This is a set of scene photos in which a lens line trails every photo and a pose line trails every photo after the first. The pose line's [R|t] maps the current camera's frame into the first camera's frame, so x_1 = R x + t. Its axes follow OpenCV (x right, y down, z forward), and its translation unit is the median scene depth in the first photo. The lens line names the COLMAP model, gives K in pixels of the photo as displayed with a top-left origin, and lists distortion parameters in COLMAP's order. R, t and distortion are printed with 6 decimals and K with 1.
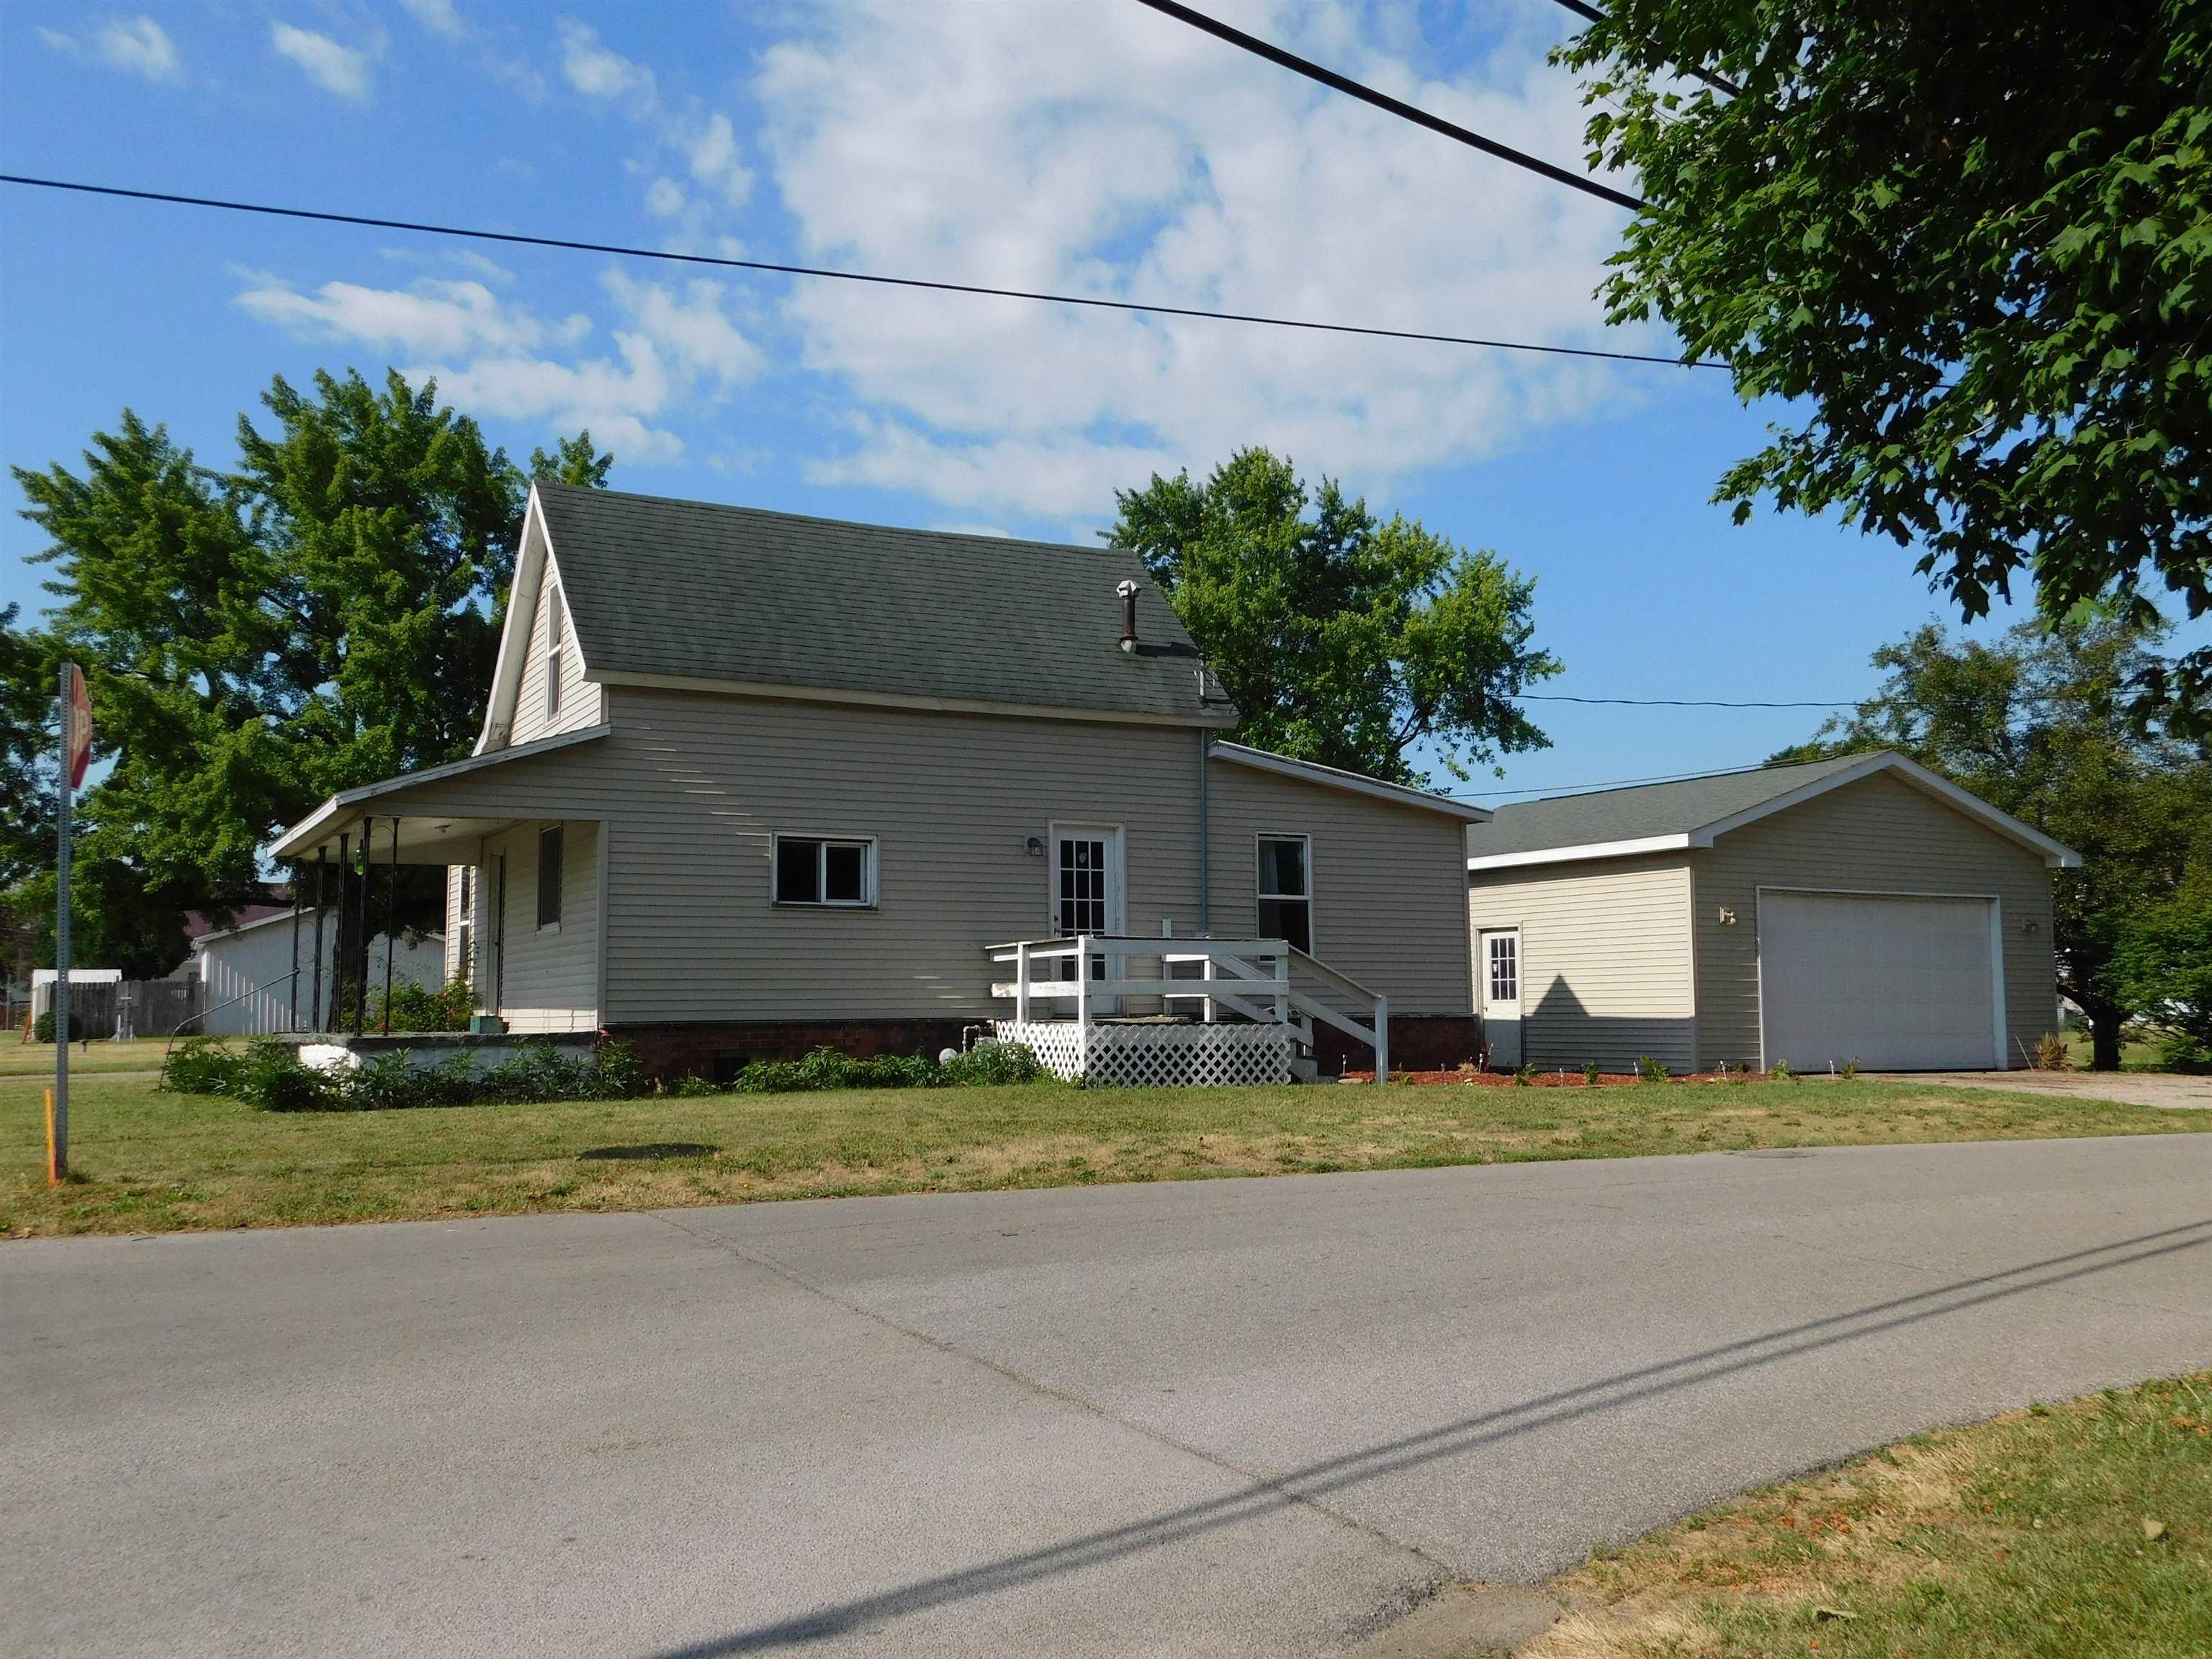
lens RADIAL K [[1934.6, 0, 1106.0], [0, 1934.6, 829.5], [0, 0, 1]] dist [-0.004490, -0.001283]
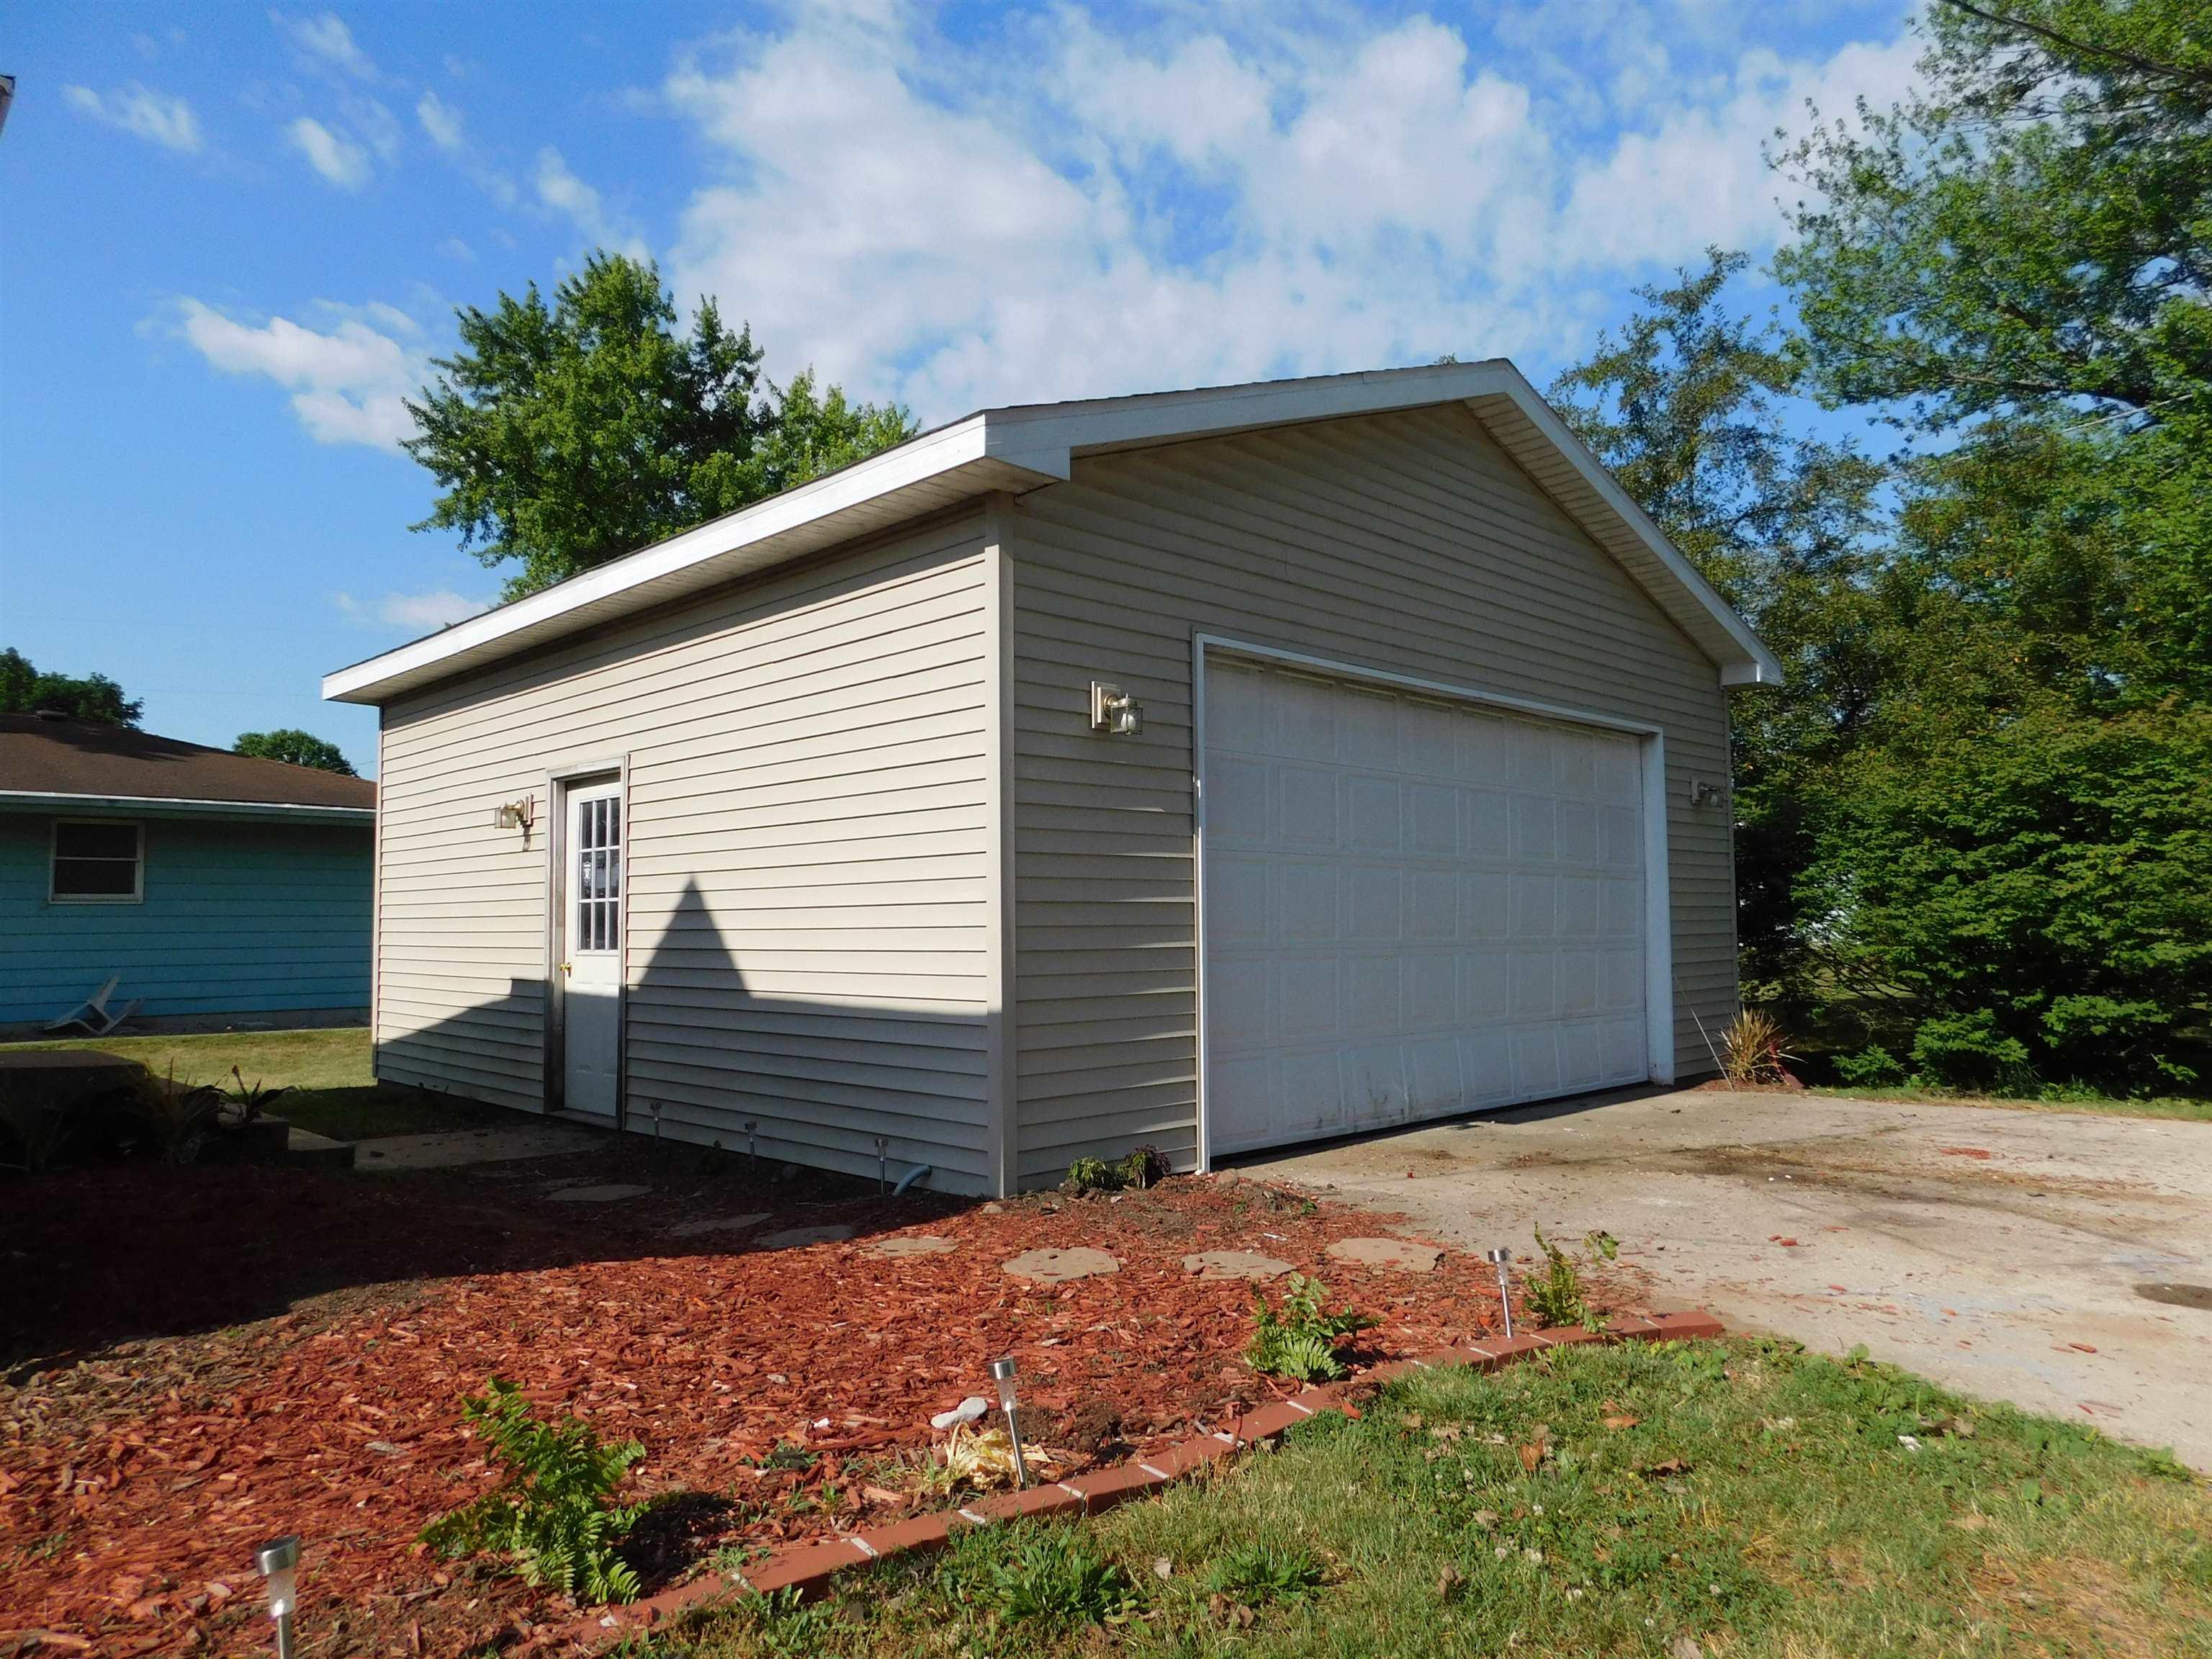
lens RADIAL K [[1471.6, 0, 1113.6], [0, 1471.6, 827.1], [0, 0, 1]] dist [-0.067648, 0.060067]
pose [[0.963543, 0.011389, 0.267309, 0.228213], [-0.017156, 0.999668, 0.019249, 0.054480], [-0.267001, -0.023133, 0.963419, 0.677995]]
